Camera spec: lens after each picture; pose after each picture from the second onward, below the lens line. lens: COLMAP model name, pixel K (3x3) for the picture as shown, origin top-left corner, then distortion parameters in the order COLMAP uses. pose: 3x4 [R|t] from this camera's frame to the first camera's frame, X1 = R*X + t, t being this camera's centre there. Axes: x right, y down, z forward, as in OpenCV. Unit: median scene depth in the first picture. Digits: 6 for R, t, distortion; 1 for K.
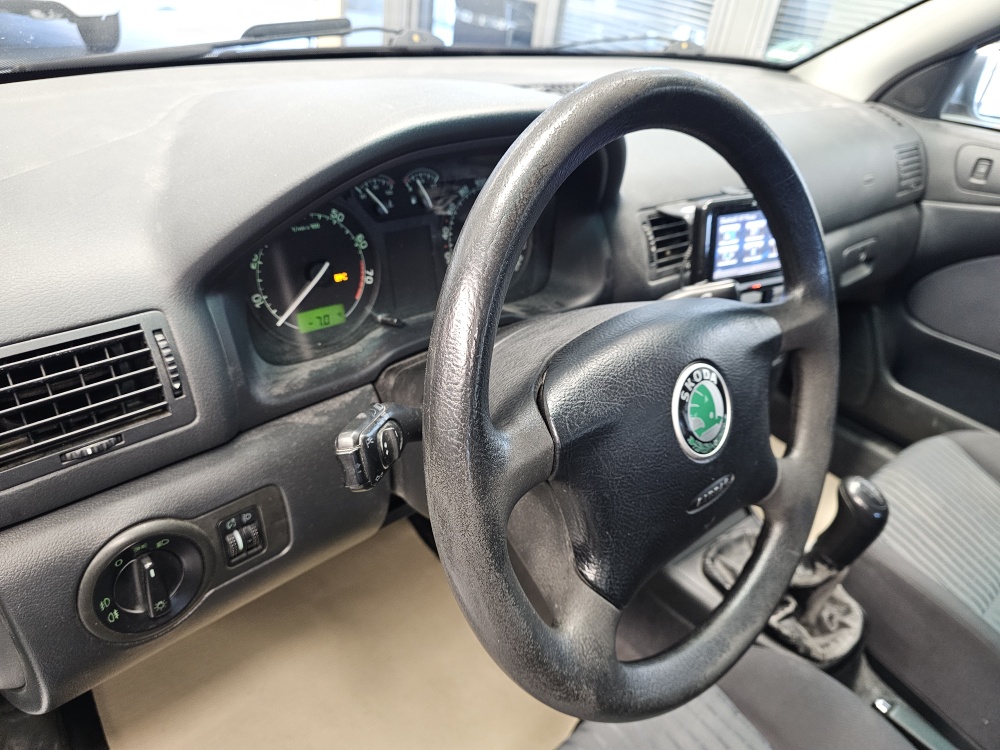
lens RADIAL K [[693.6, 0, 496.3], [0, 693.6, 369.8], [0, 0, 1]] dist [-0.002035, -0.001929]
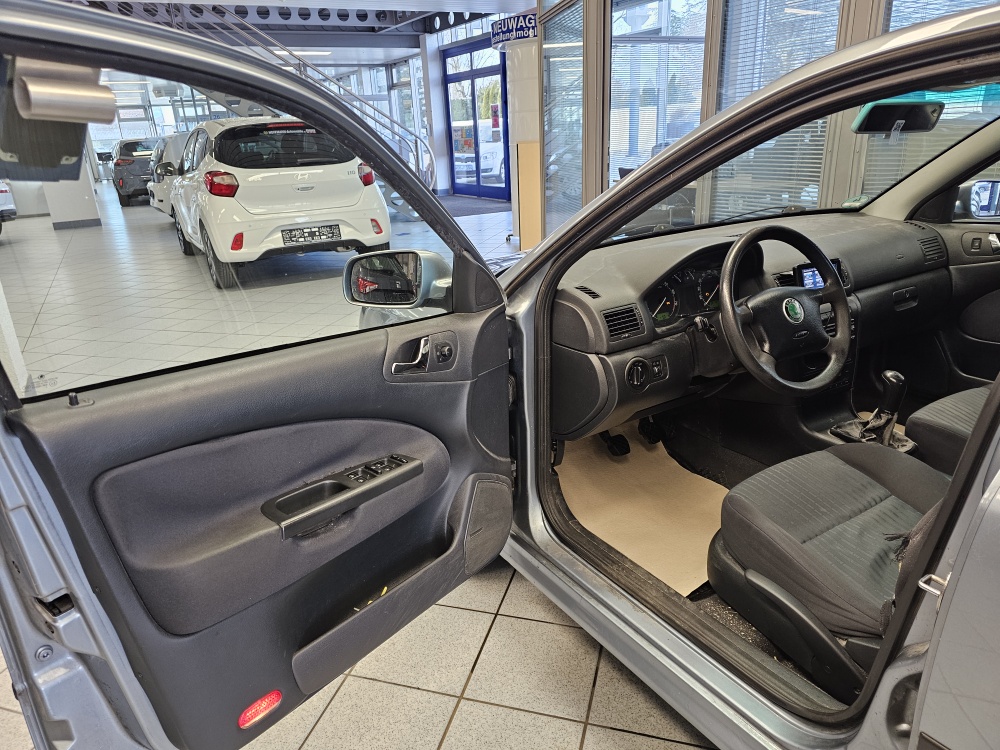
lens RADIAL K [[672.5, 0, 485.0], [0, 672.5, 372.0], [0, 0, 1]] dist [0.067319, -0.059766]
pose [[0.966522, -0.100252, -0.236189, -0.325406], [0.043112, 0.970875, -0.235676, 0.819450], [0.252937, 0.217604, 0.942694, -1.931347]]
